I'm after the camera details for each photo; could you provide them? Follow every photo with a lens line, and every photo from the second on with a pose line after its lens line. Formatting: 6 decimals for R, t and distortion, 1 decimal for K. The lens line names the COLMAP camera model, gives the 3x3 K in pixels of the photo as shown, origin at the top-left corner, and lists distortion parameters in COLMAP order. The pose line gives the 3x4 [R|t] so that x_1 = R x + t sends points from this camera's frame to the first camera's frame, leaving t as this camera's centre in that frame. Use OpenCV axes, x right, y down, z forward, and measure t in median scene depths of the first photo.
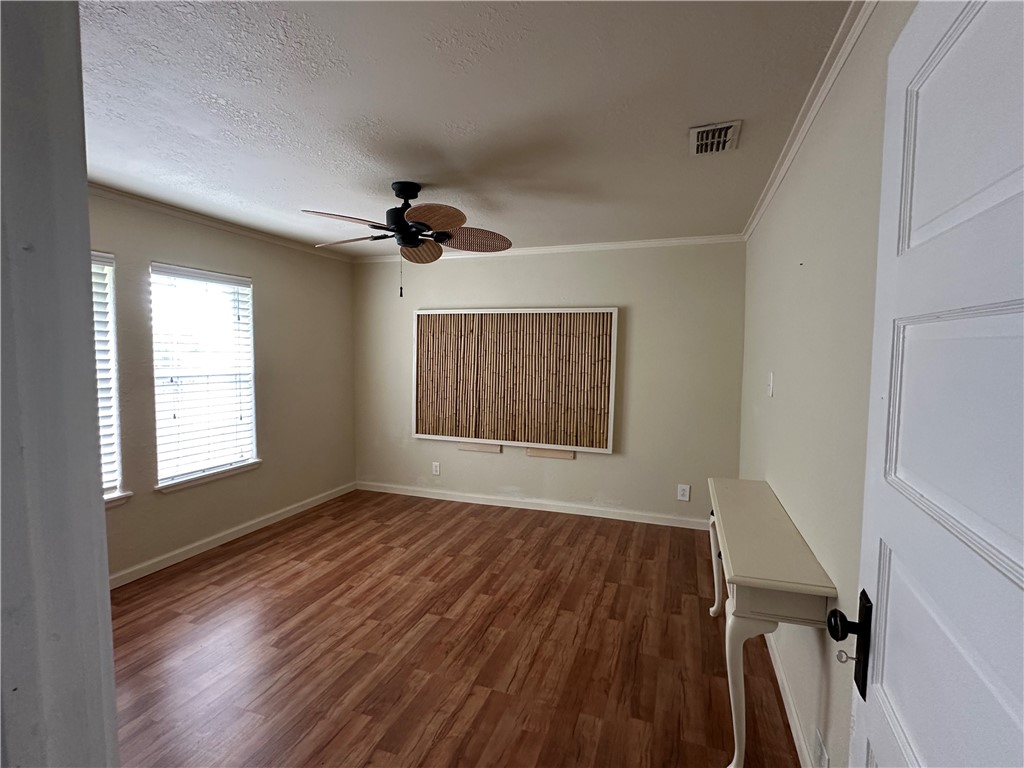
lens RADIAL K [[482.8, 0, 512.0], [0, 482.8, 384.0], [0, 0, 1]] dist [-0.003325, -0.000779]
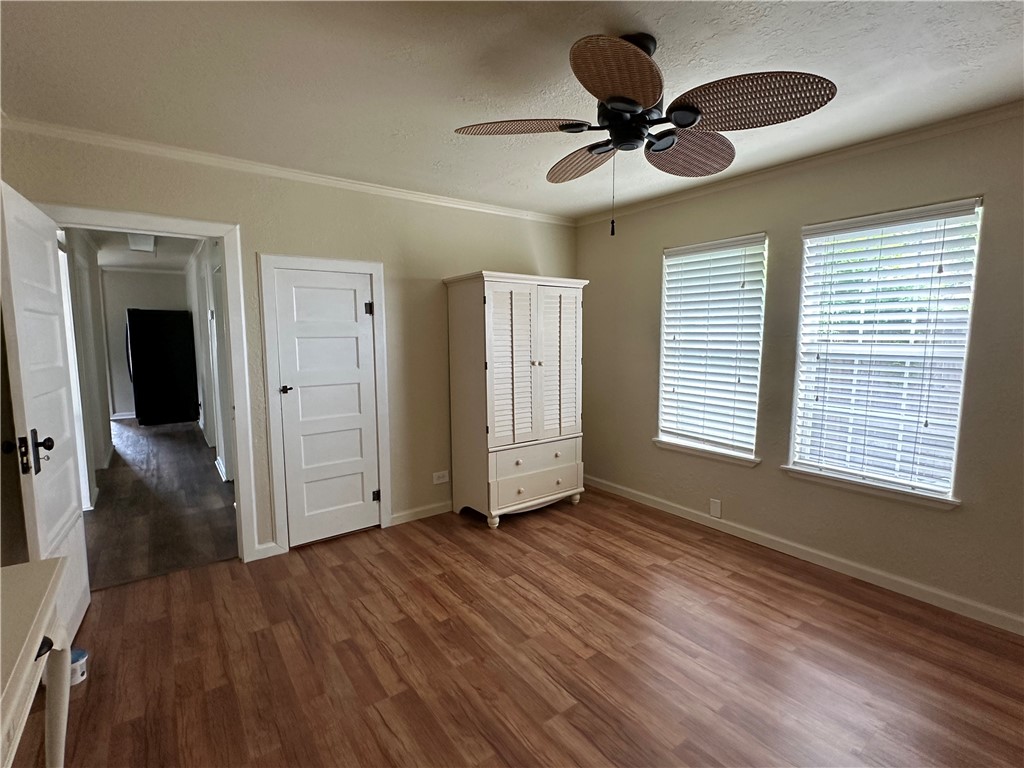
lens RADIAL K [[482.8, 0, 512.0], [0, 482.8, 384.0], [0, 0, 1]] dist [-0.003325, -0.000779]
pose [[-0.559659, 0.084780, -0.824375, 0.340034], [-0.054286, 0.988866, 0.138551, -0.051496], [0.826943, 0.122294, -0.548826, 1.050936]]
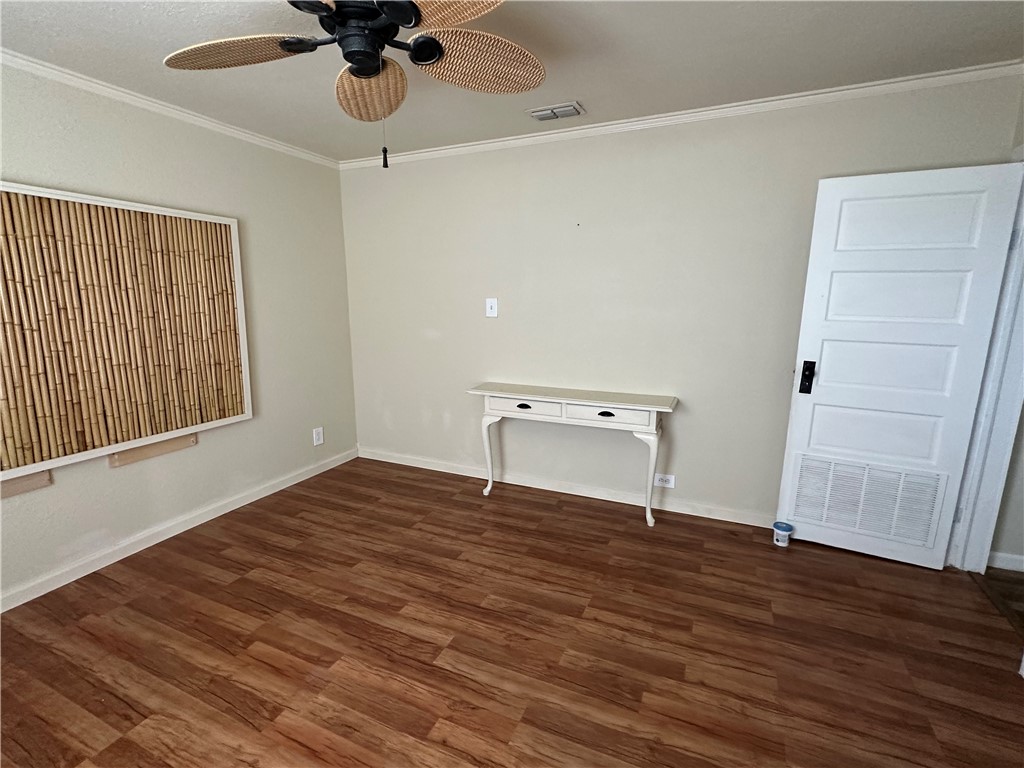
lens RADIAL K [[482.8, 0, 512.0], [0, 482.8, 384.0], [0, 0, 1]] dist [-0.003325, -0.000779]
pose [[0.081440, -0.190379, 0.978327, -0.645711], [0.063782, 0.980571, 0.185506, -0.029734], [-0.994635, 0.047292, 0.092001, 0.680796]]
